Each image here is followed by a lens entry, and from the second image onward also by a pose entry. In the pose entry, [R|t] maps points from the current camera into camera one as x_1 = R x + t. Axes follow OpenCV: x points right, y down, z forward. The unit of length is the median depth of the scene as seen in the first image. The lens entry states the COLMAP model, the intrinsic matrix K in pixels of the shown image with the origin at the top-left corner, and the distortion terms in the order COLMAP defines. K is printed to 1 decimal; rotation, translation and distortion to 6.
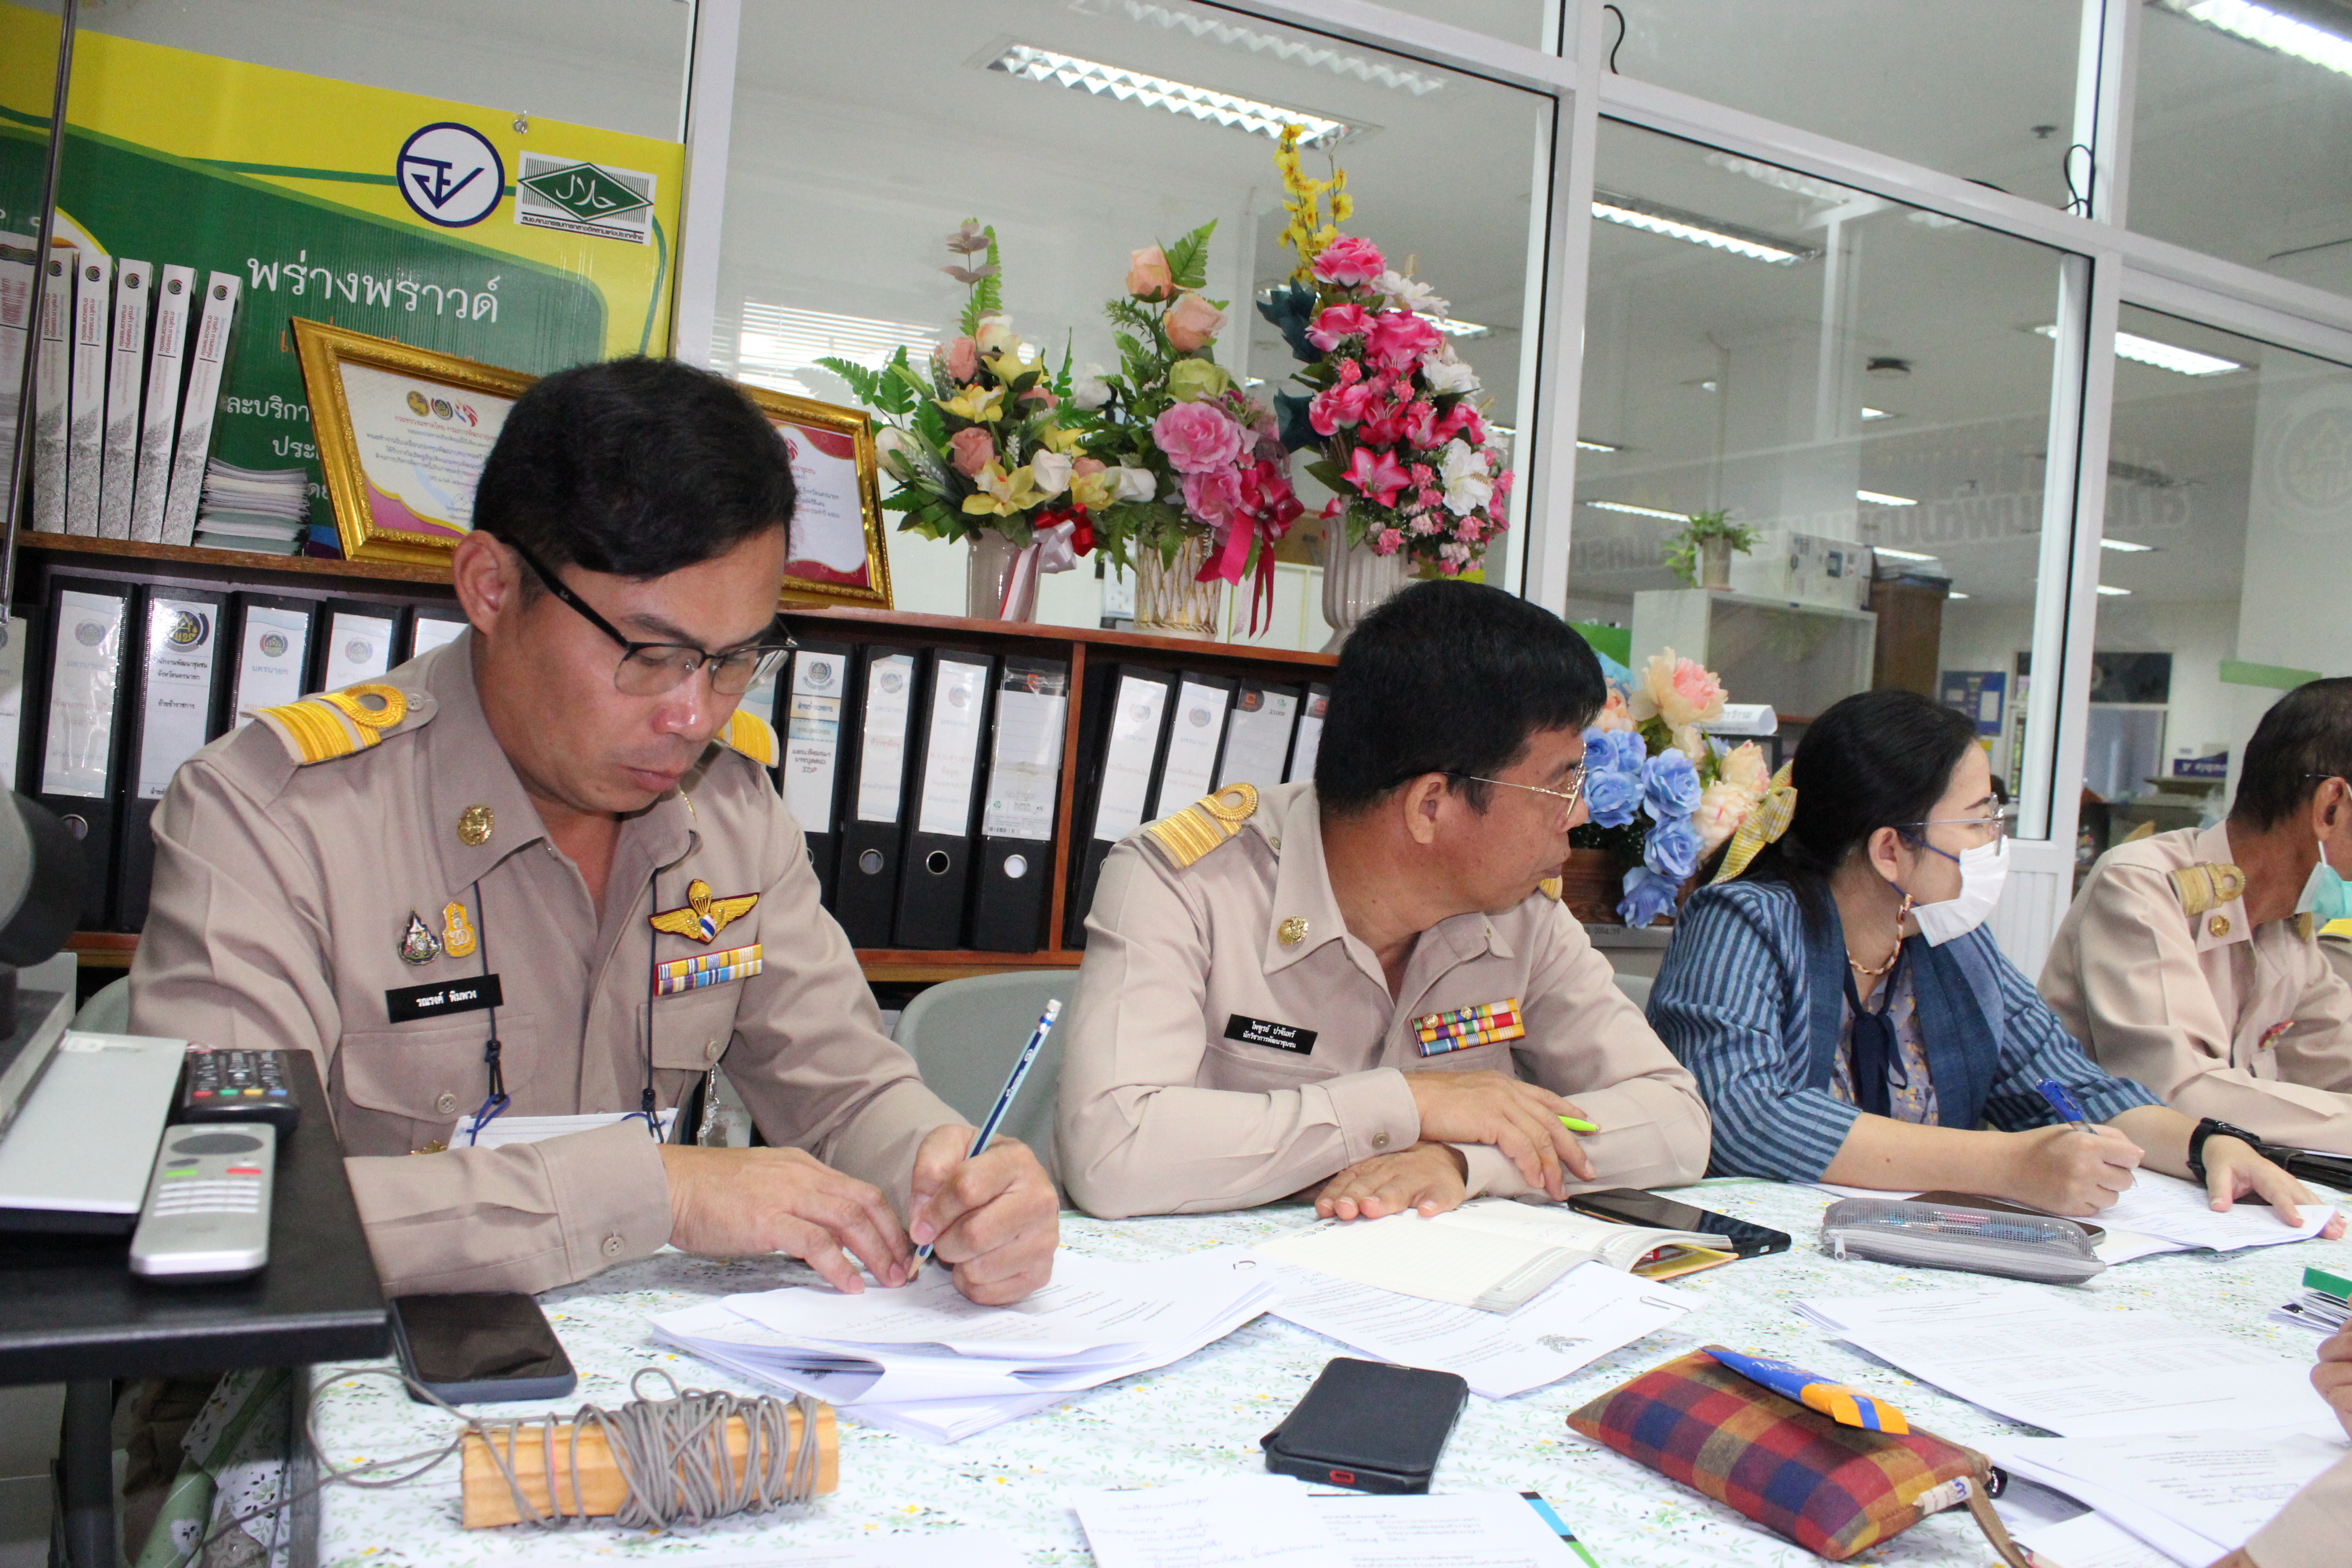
lens RADIAL K [[2064.8, 0, 1176.4], [0, 2064.8, 779.3], [0, 0, 1]] dist [-0.089632, -0.005890]
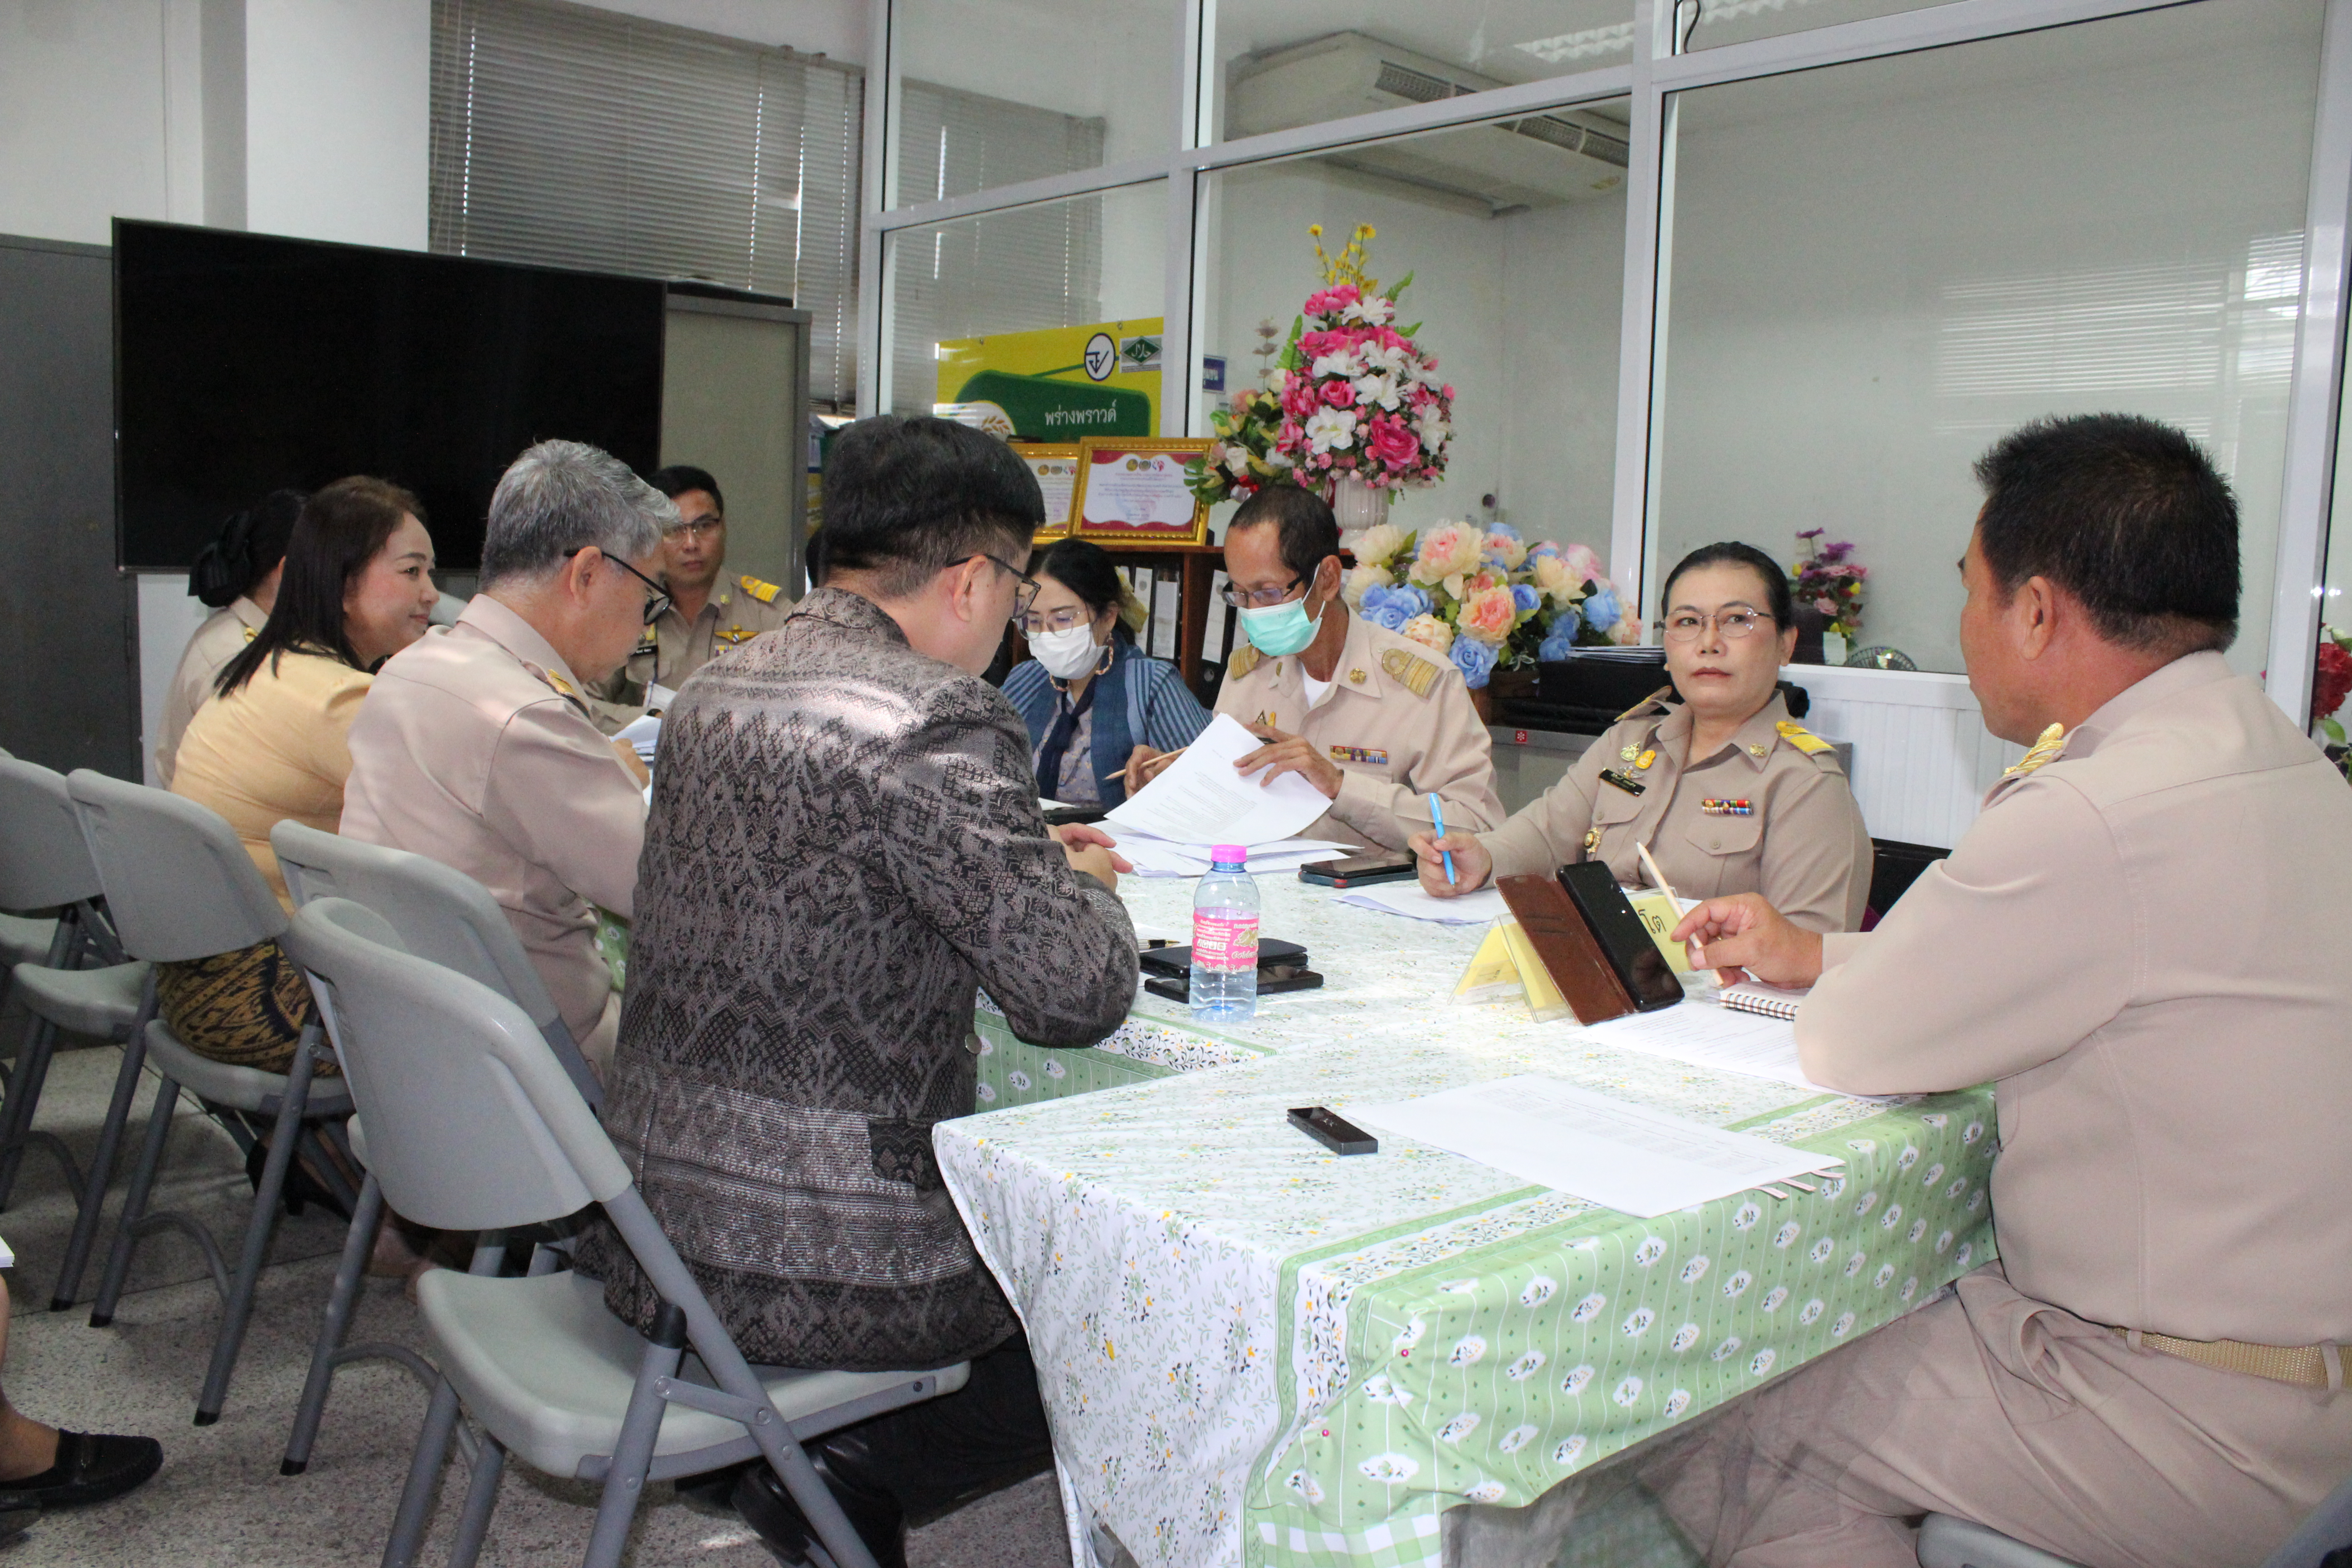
lens RADIAL K [[2064.8, 0, 1175.5], [0, 2064.8, 781.8], [0, 0, 1]] dist [-0.089632, -0.005890]
pose [[0.263362, 0.034465, -0.964081, 1.773678], [-0.013663, 0.999395, 0.031995, 0.081904], [0.964600, 0.004746, 0.263673, 0.495503]]
